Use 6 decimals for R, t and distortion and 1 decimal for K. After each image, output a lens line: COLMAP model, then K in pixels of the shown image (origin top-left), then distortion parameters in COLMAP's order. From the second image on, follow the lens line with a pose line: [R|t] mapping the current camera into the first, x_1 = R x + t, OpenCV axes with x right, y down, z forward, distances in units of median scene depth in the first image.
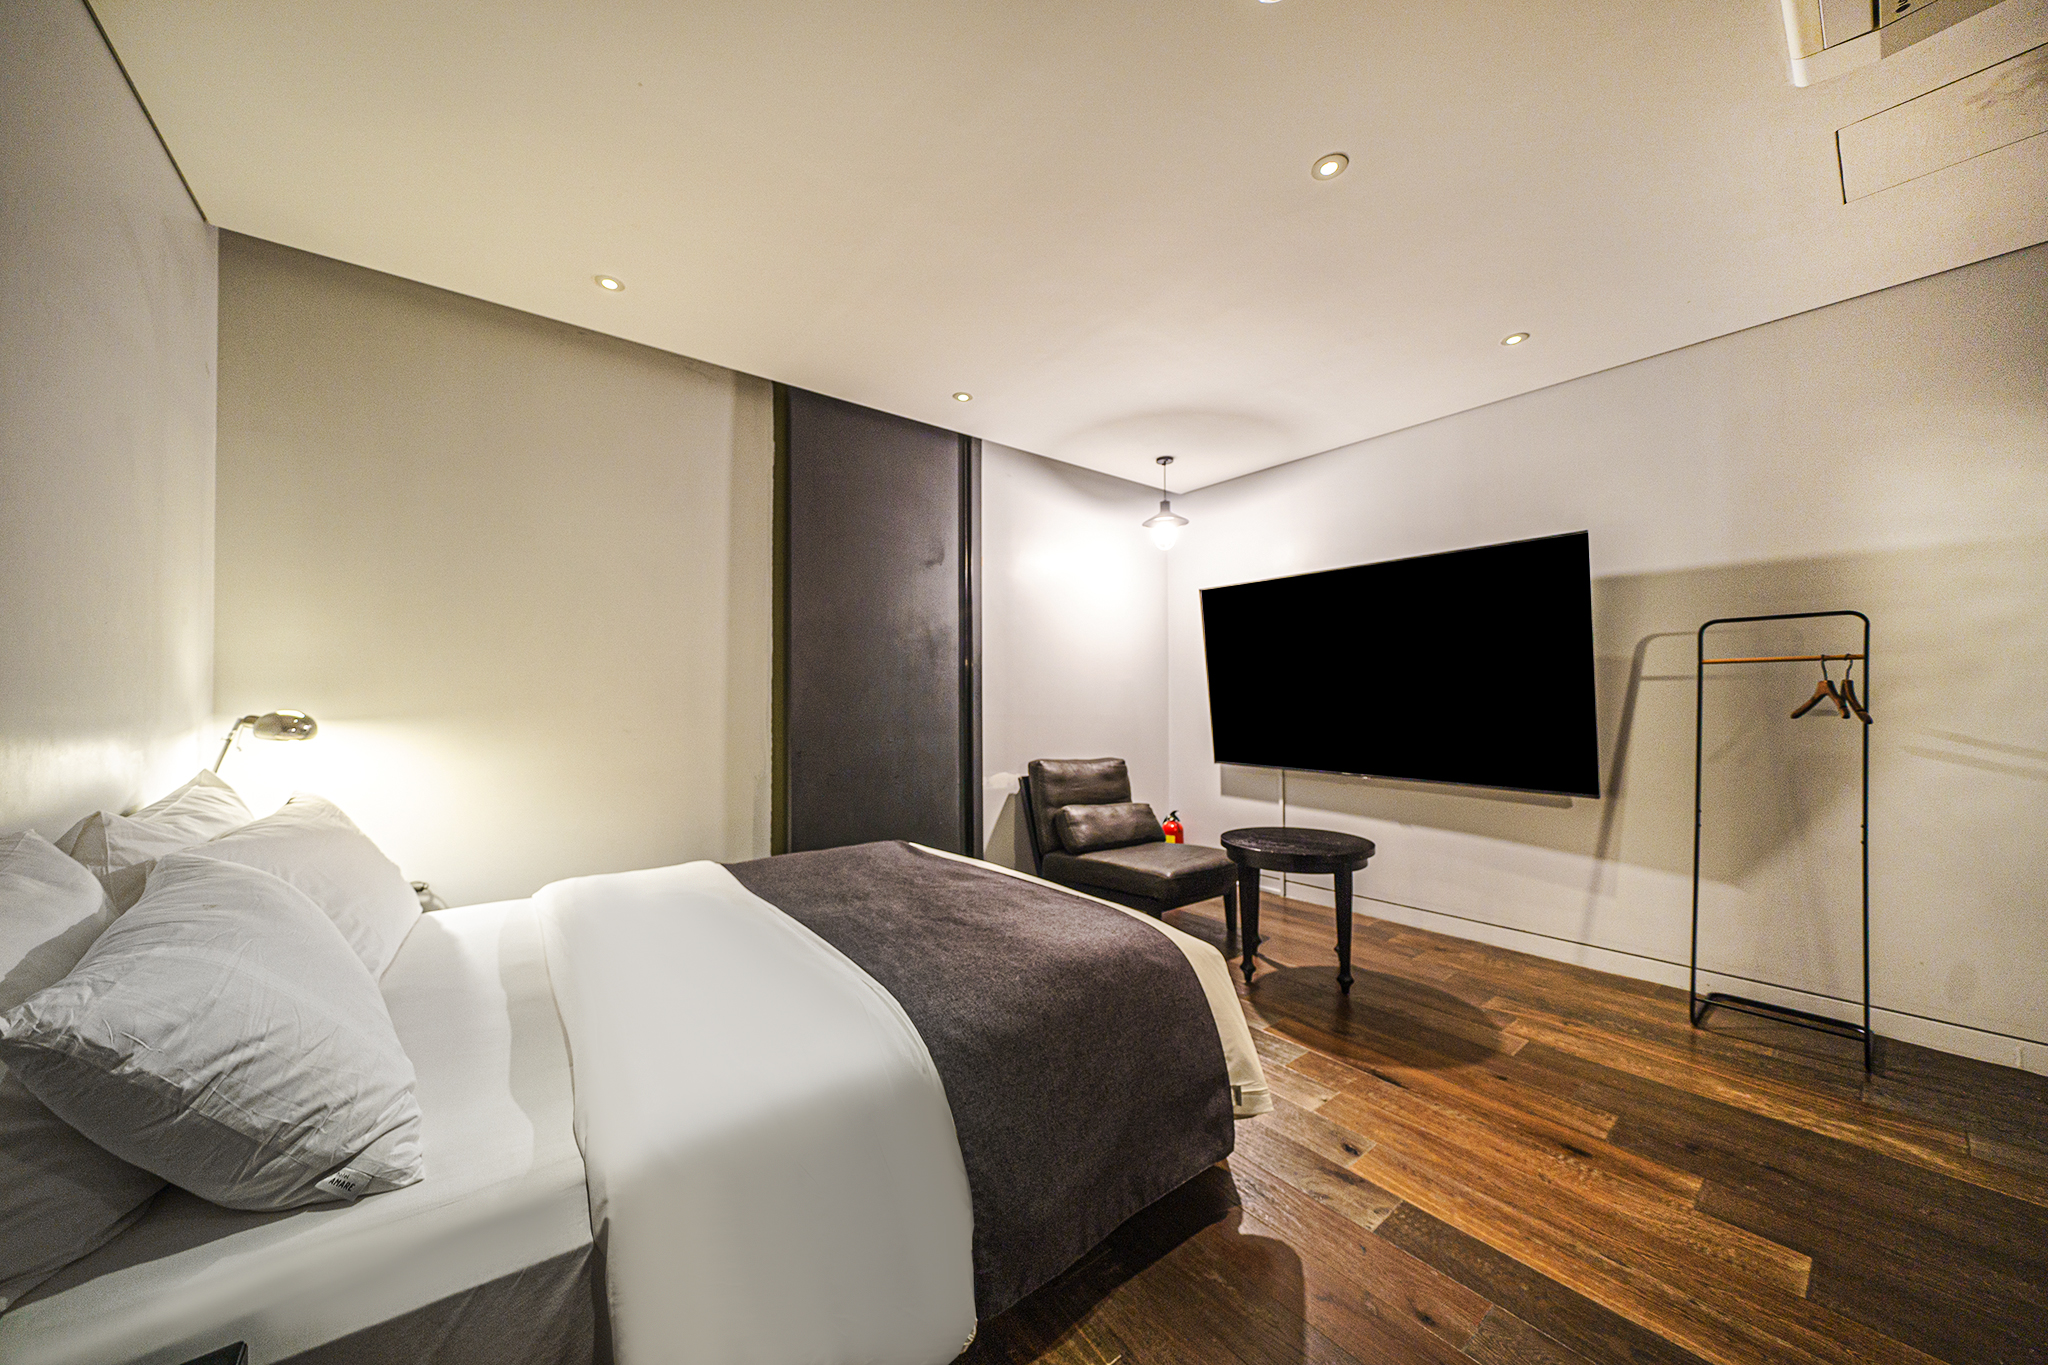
lens RADIAL K [[704.0, 0, 1024.0], [0, 704.0, 682.5], [0, 0, 1]] dist [0.000524, 0.000082]
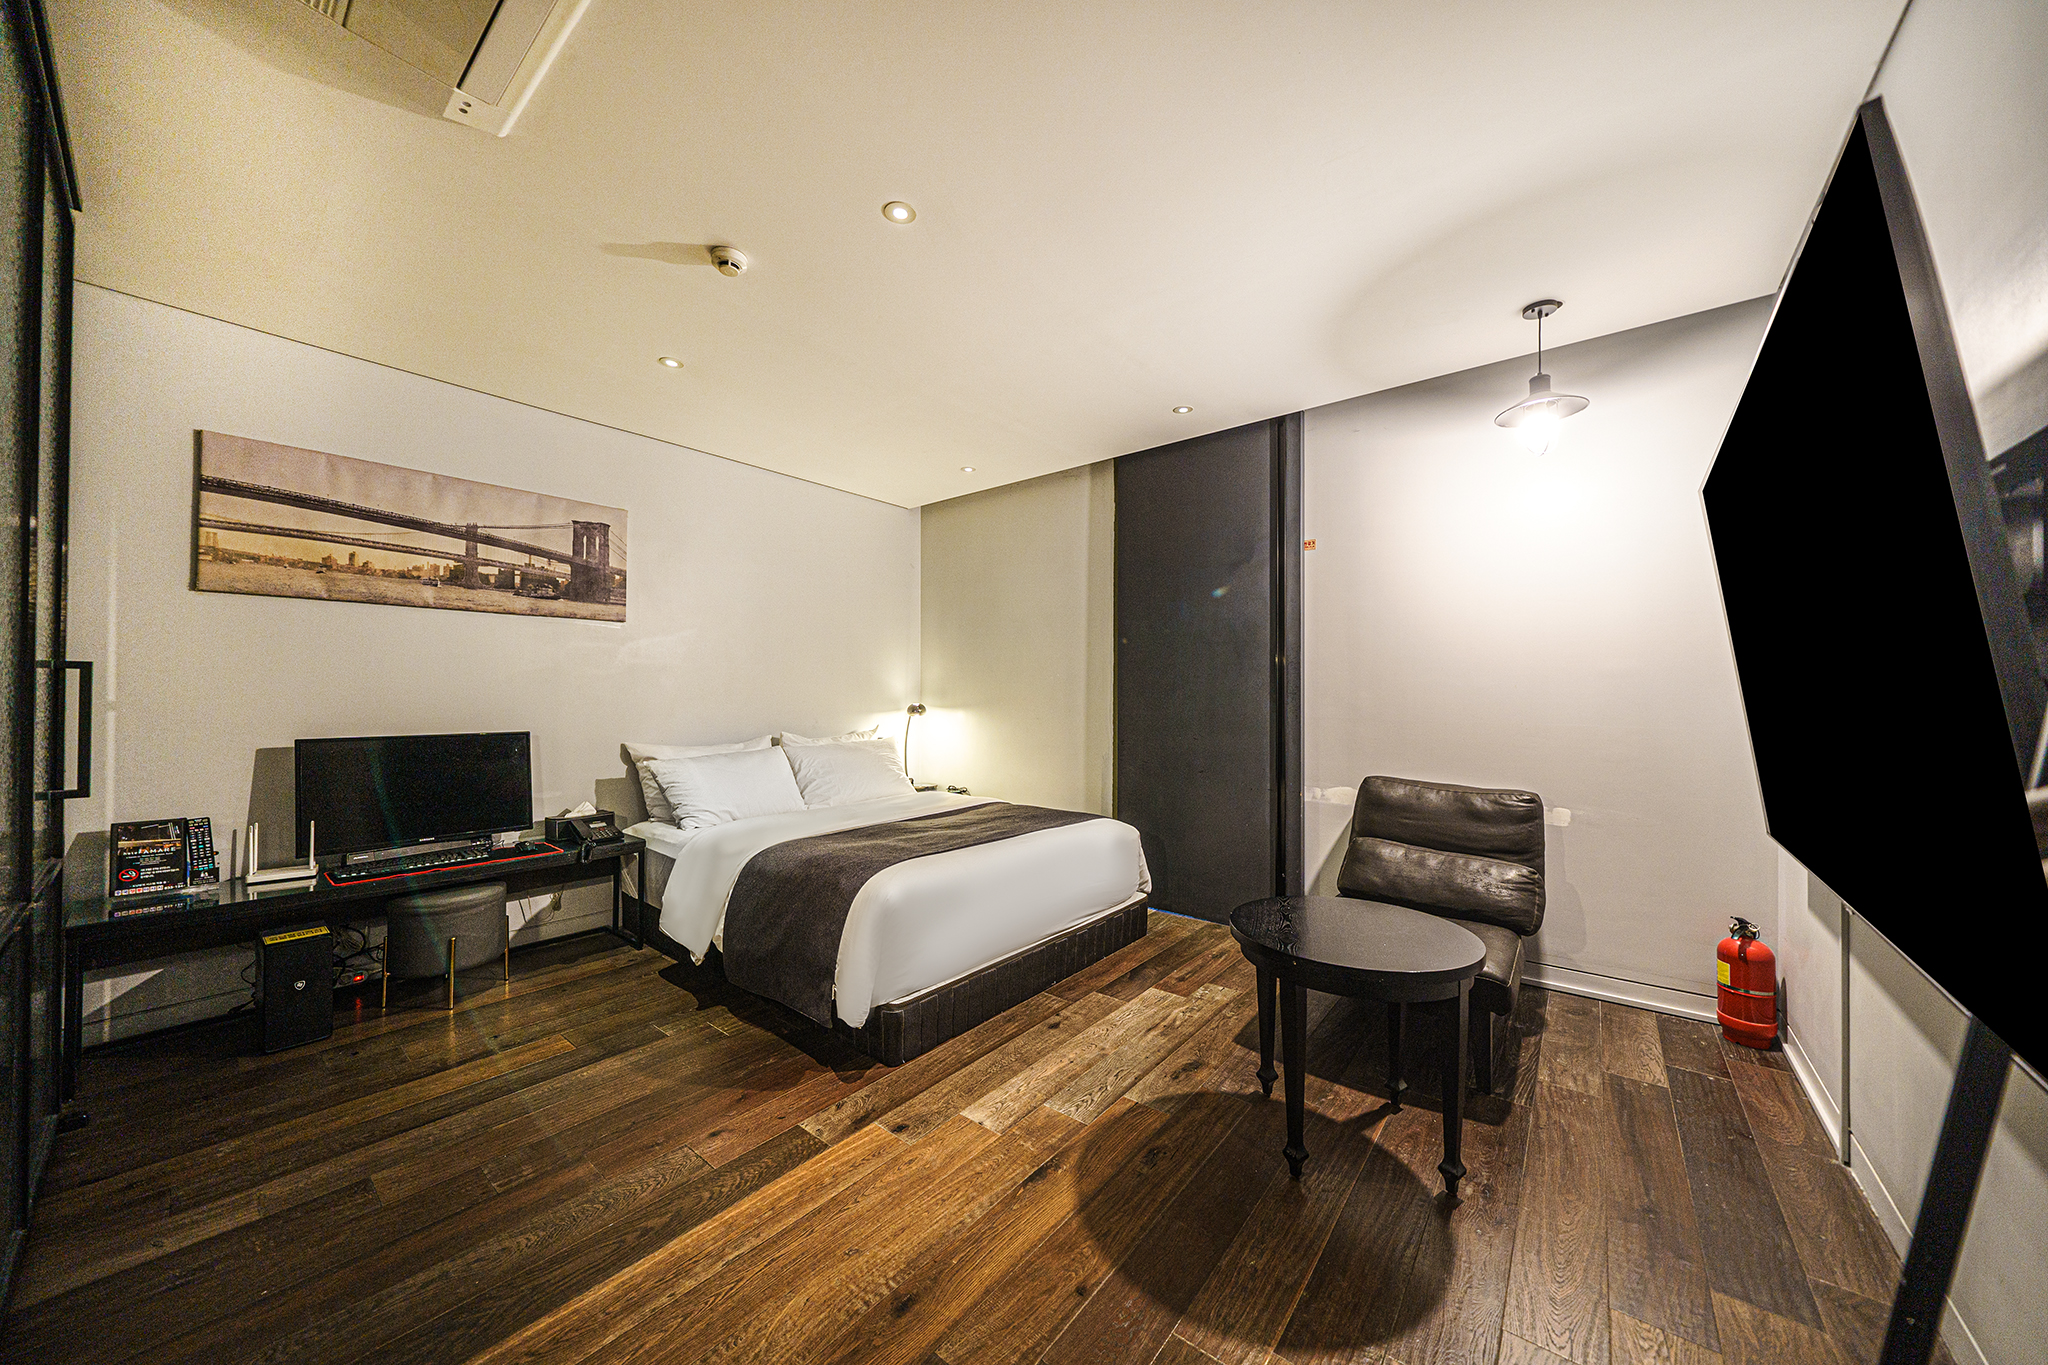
lens RADIAL K [[703.4, 0, 1024.0], [0, 703.4, 682.5], [0, 0, 1]] dist [-0.000027, 0.000011]
pose [[0.212541, -0.015224, -0.977034, 1.248538], [0.020827, 0.999722, -0.011047, 0.006879], [0.976930, -0.018000, 0.212799, 0.782207]]
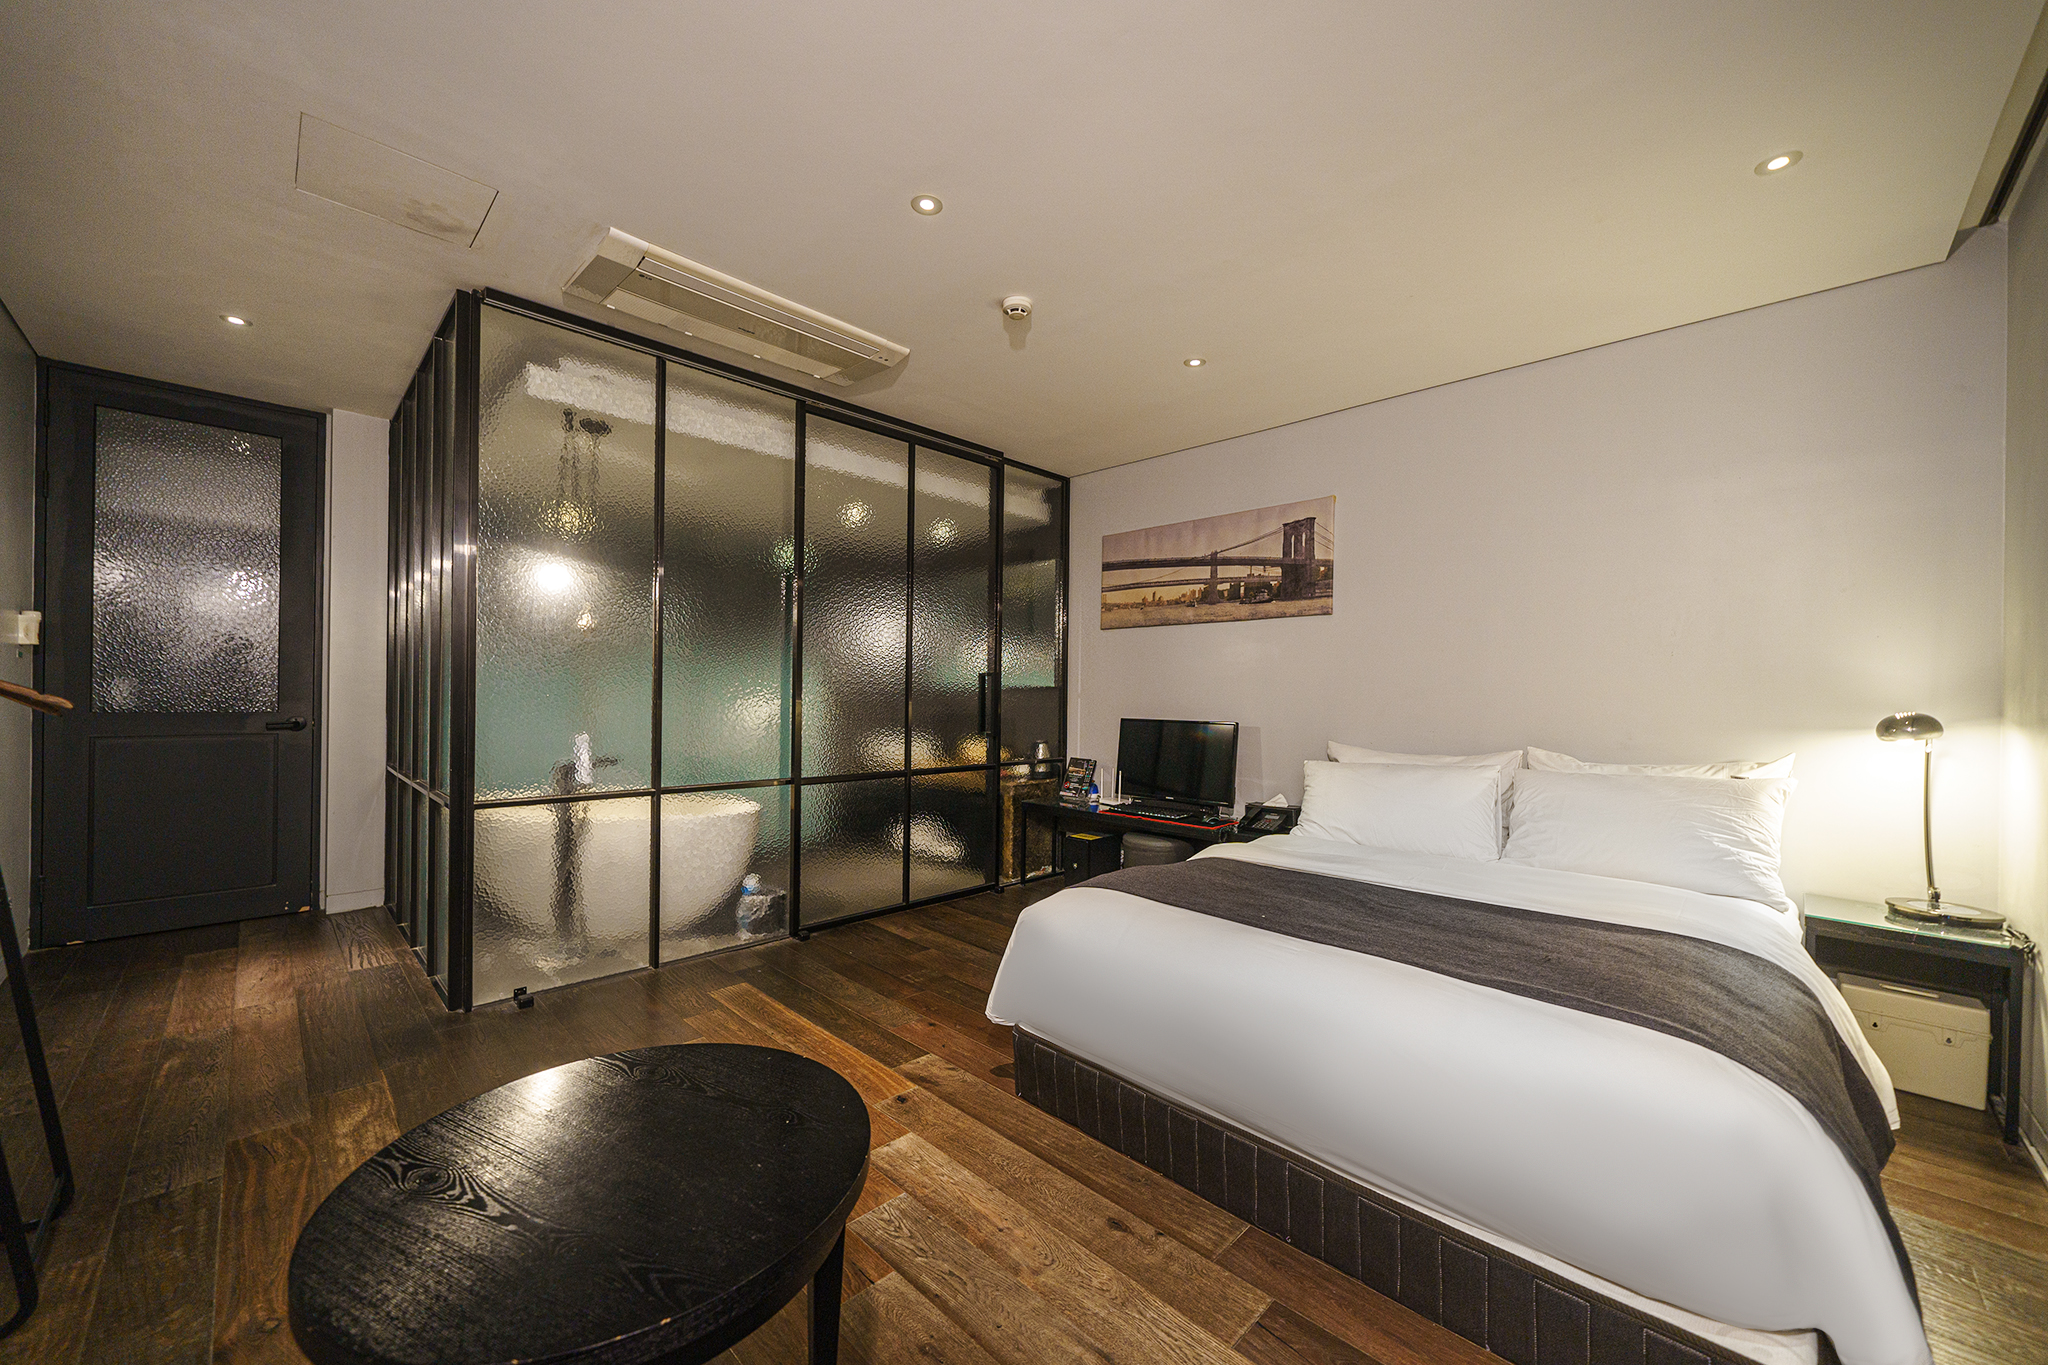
lens RADIAL K [[763.5, 0, 1024.0], [0, 763.5, 682.5], [0, 0, 1]] dist [0.000112, 0.000040]
pose [[-0.993083, -0.010844, -0.116911, 0.339416], [-0.006566, 0.999297, -0.036916, 0.045949], [0.117229, -0.035893, -0.992456, 1.796342]]
